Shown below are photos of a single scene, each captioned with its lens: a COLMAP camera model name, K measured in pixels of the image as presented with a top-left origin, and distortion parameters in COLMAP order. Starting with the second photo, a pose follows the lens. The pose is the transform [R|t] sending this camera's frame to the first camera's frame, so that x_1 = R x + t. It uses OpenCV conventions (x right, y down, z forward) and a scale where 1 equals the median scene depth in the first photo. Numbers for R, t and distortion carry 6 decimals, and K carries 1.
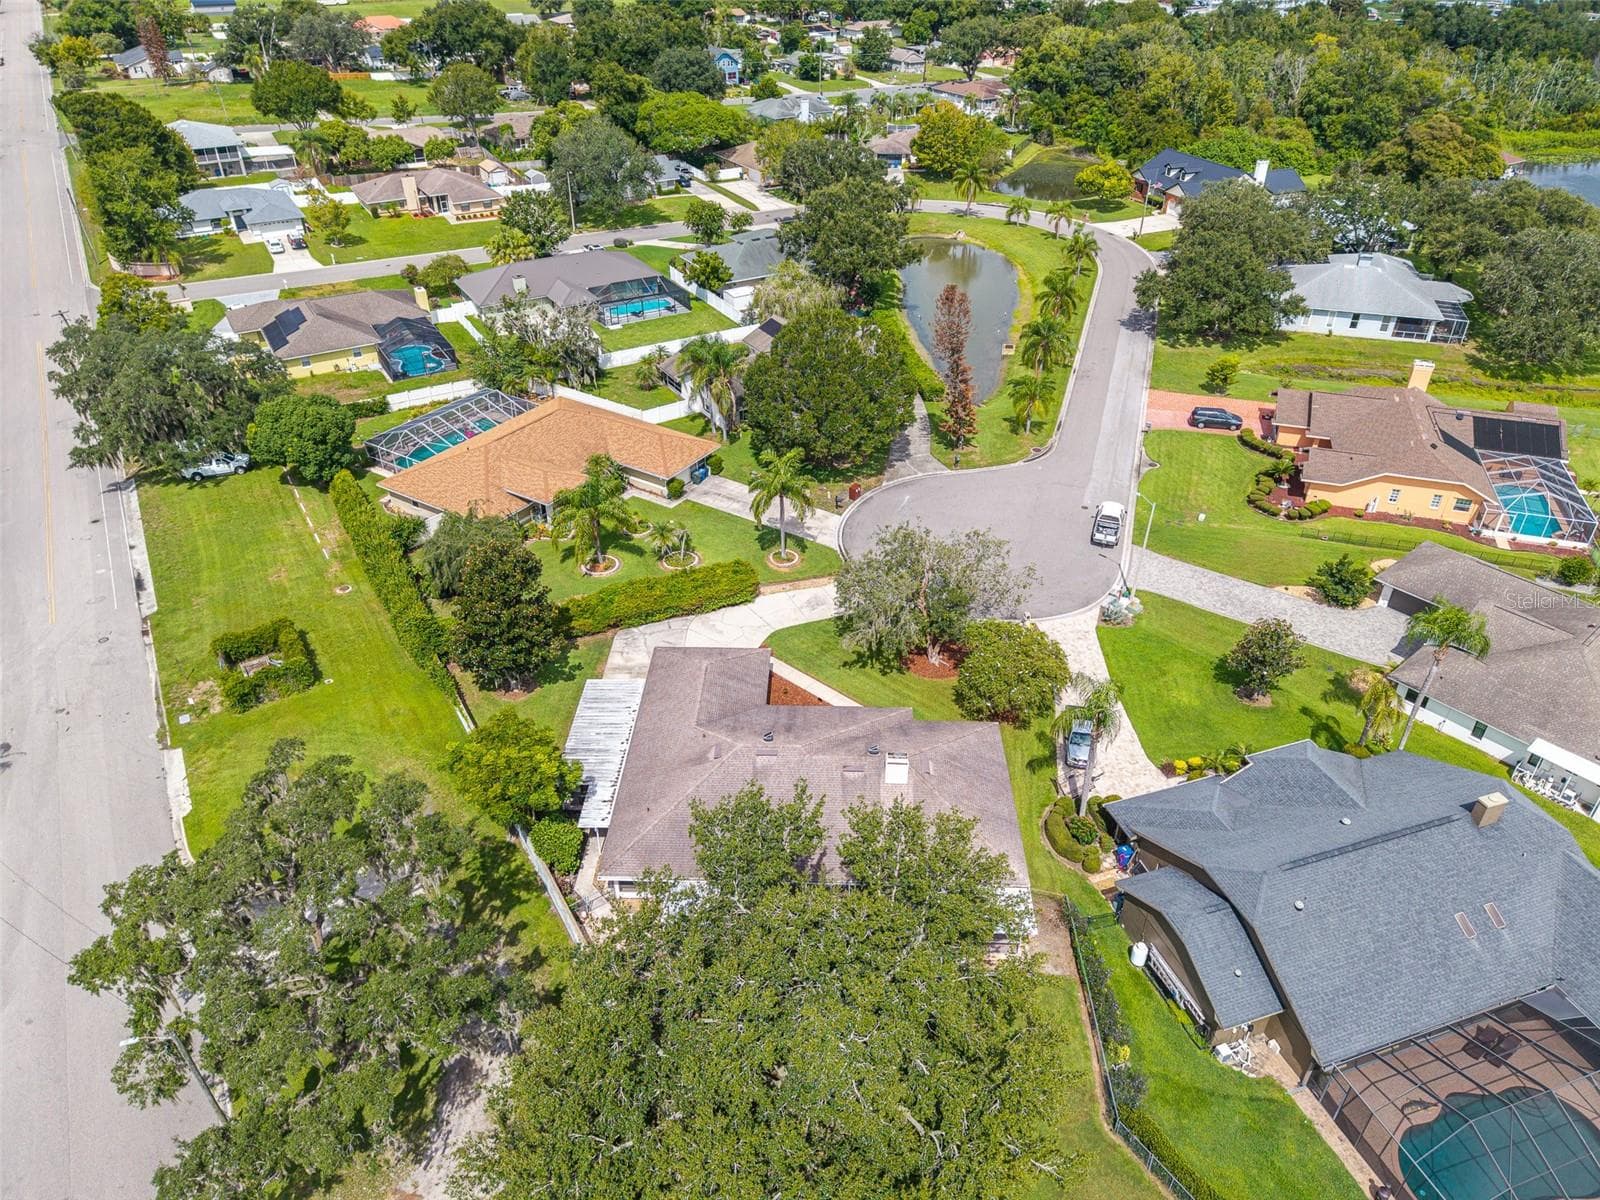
lens RADIAL K [[1091.7, 0, 801.3], [0, 1091.7, 565.7], [0, 0, 1]] dist [0.044513, -0.043515]
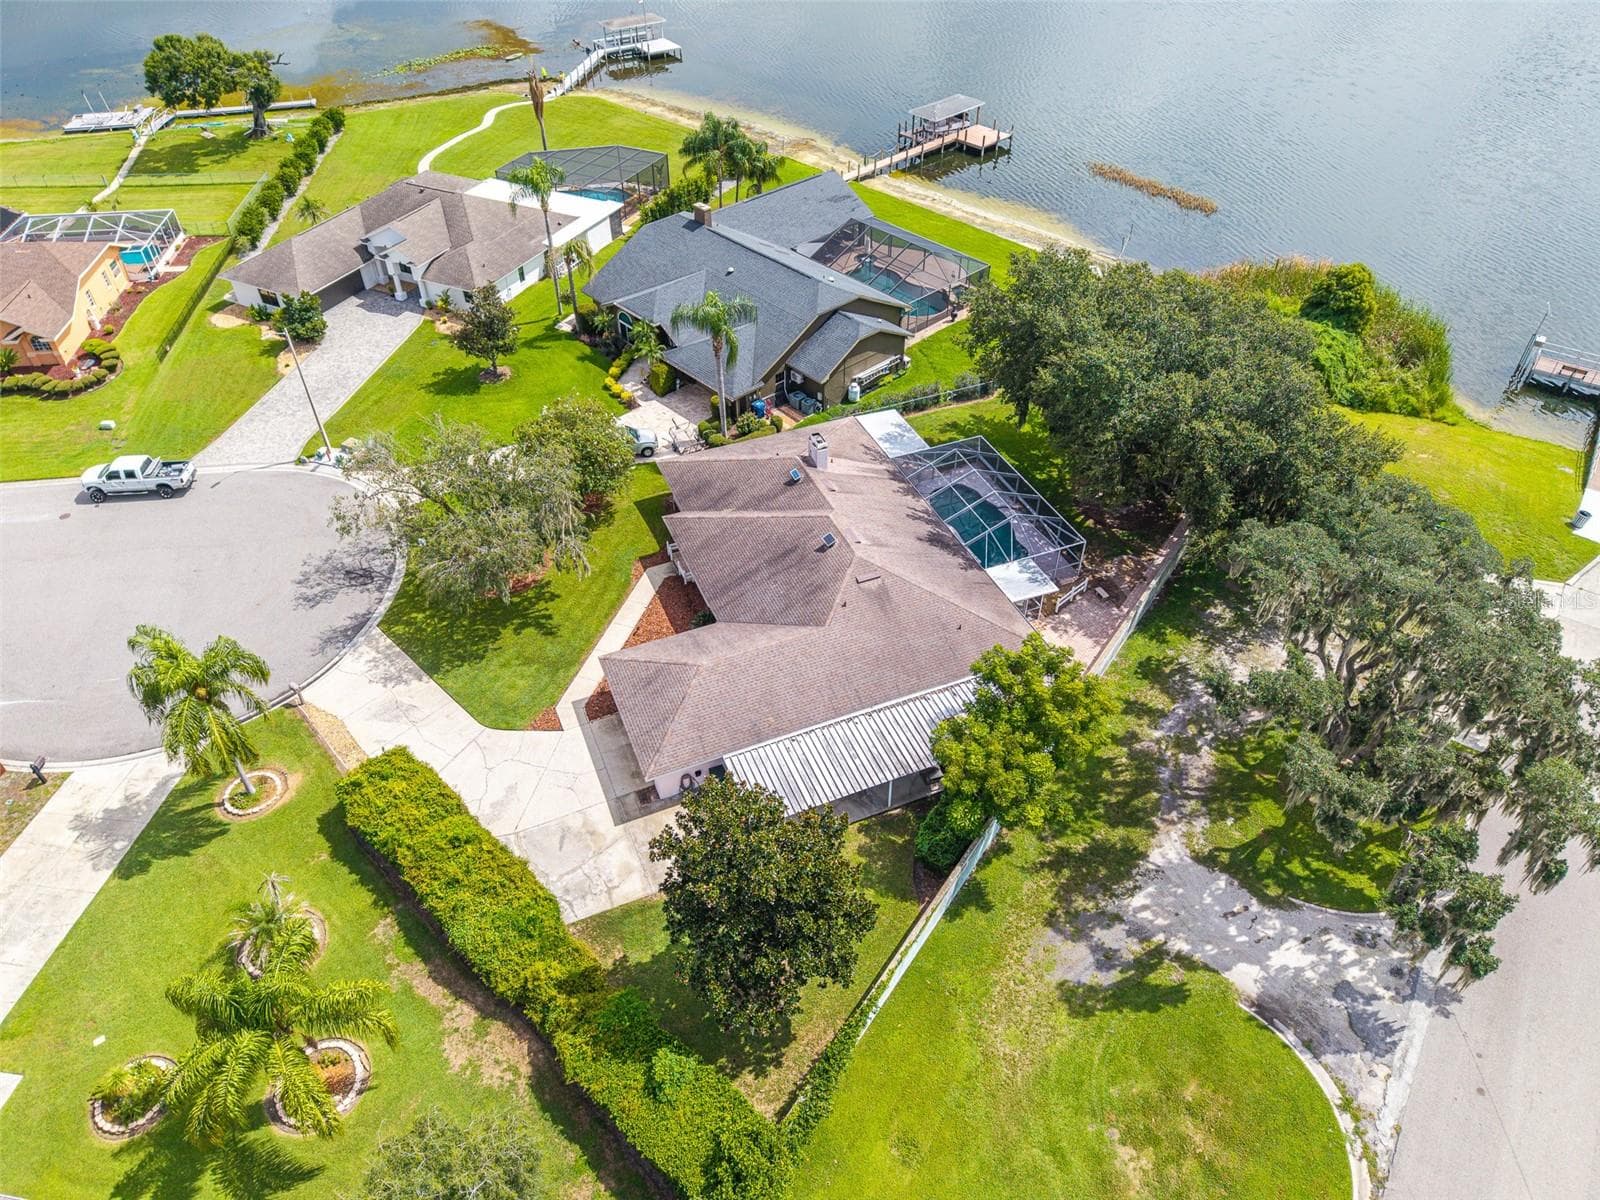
lens RADIAL K [[1067.4, 0, 804.6], [0, 1067.4, 602.2], [0, 0, 1]] dist [0.040282, -0.038587]
pose [[-0.414319, -0.609832, 0.675607, -0.334676], [0.483013, 0.481824, 0.731126, -0.240189], [-0.771387, 0.629246, 0.094928, 0.519315]]
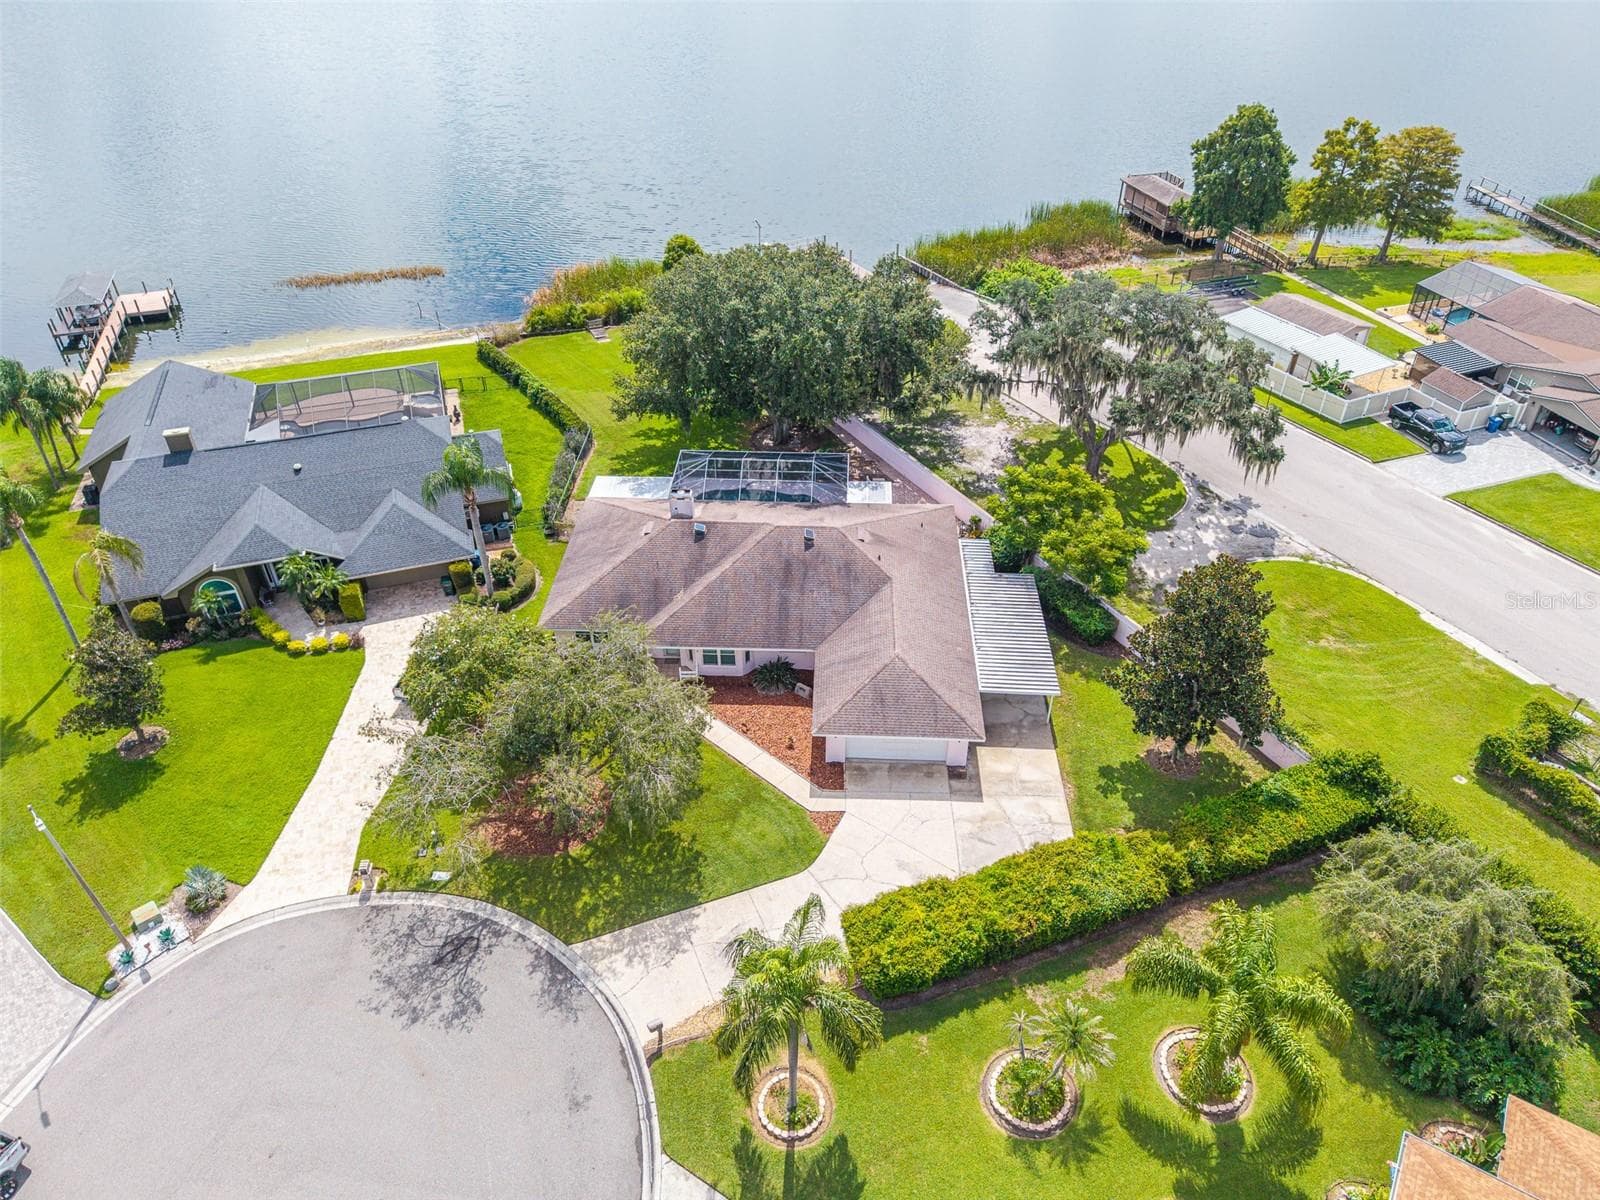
lens RADIAL K [[1080.8, 0, 808.1], [0, 1080.8, 567.6], [0, 0, 1]] dist [0.109128, -0.174693]
pose [[-0.999974, -0.006527, 0.003138, -0.016820], [0.000397, 0.383276, 0.923634, -0.376201], [-0.007231, 0.923611, -0.383263, 0.745236]]
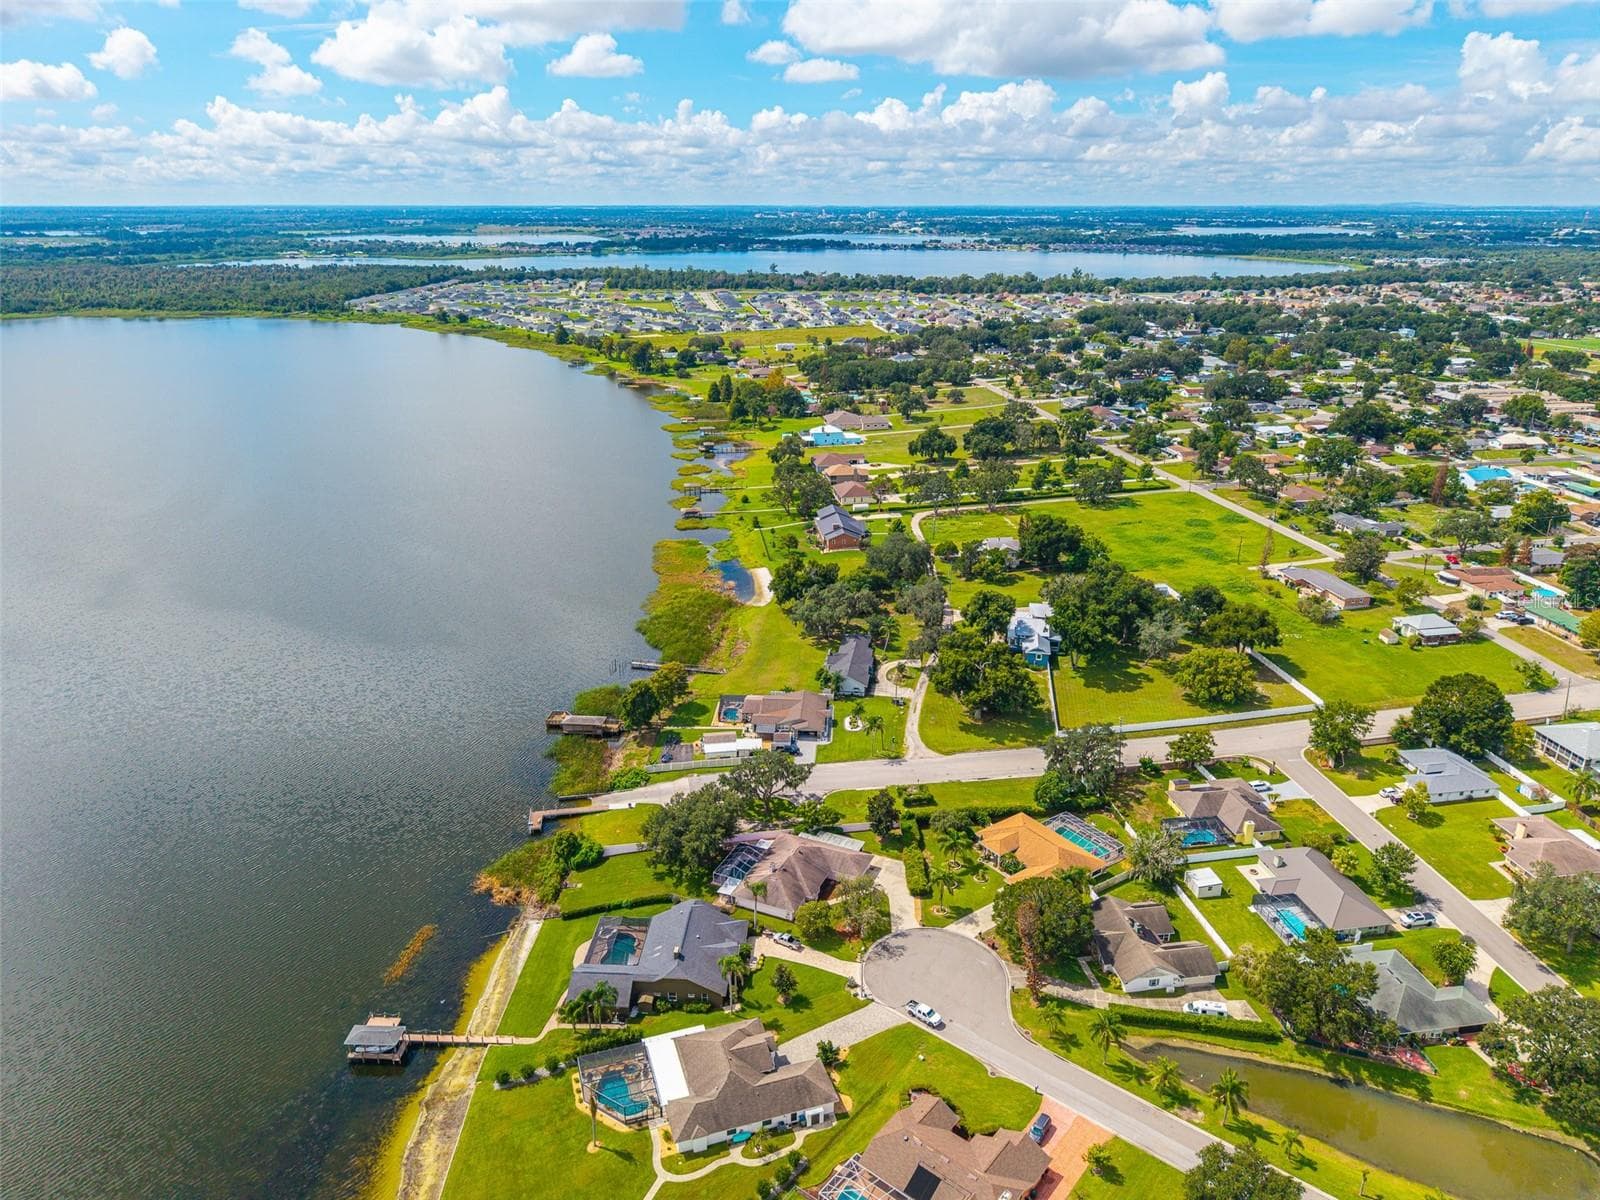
lens RADIAL K [[1067.4, 0, 804.6], [0, 1067.4, 602.2], [0, 0, 1]] dist [0.040282, -0.038587]
pose [[-0.372494, 0.326532, -0.868692, 1.386117], [-0.487050, 0.727999, 0.482493, -1.075974], [0.789956, 0.602822, -0.112137, 0.492452]]
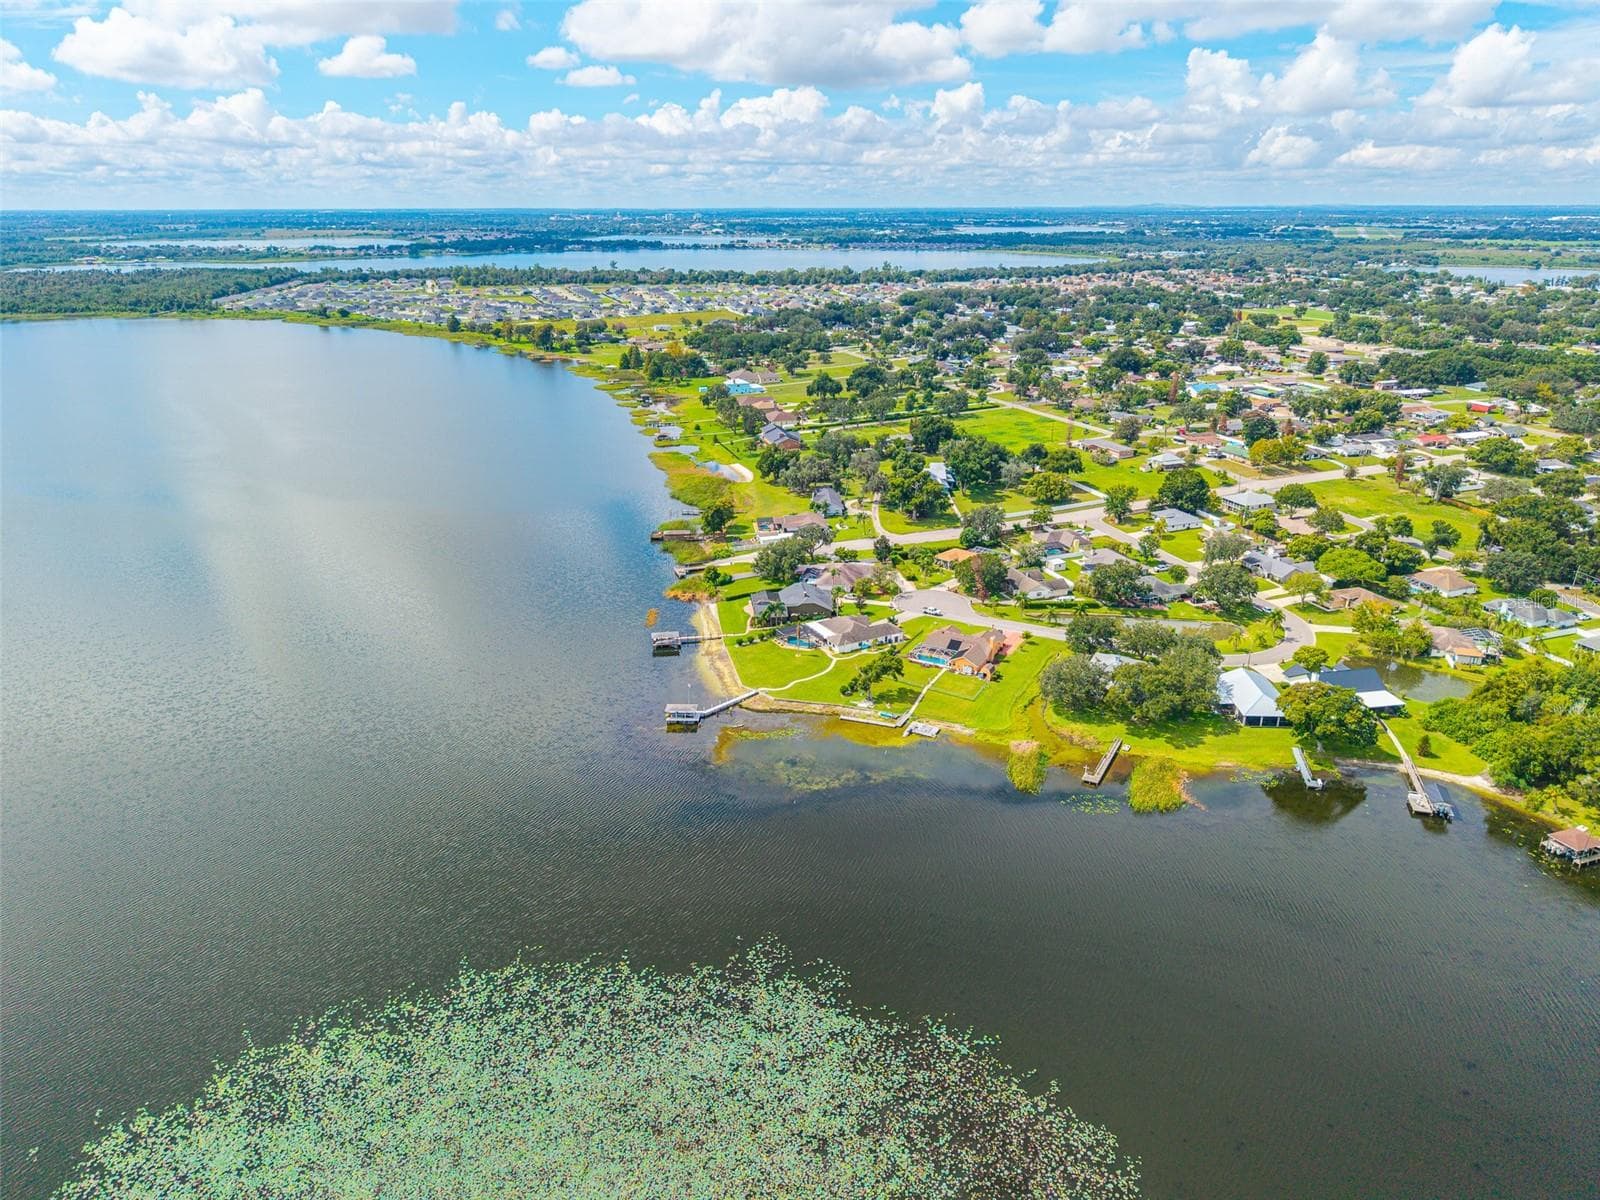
lens RADIAL K [[1091.7, 0, 801.3], [0, 1091.7, 565.7], [0, 0, 1]] dist [0.044513, -0.043515]
pose [[-0.193861, 0.310400, -0.930629, 3.052063], [-0.511696, 0.777369, 0.365875, -1.039422], [0.837010, 0.547128, 0.008129, 0.402637]]
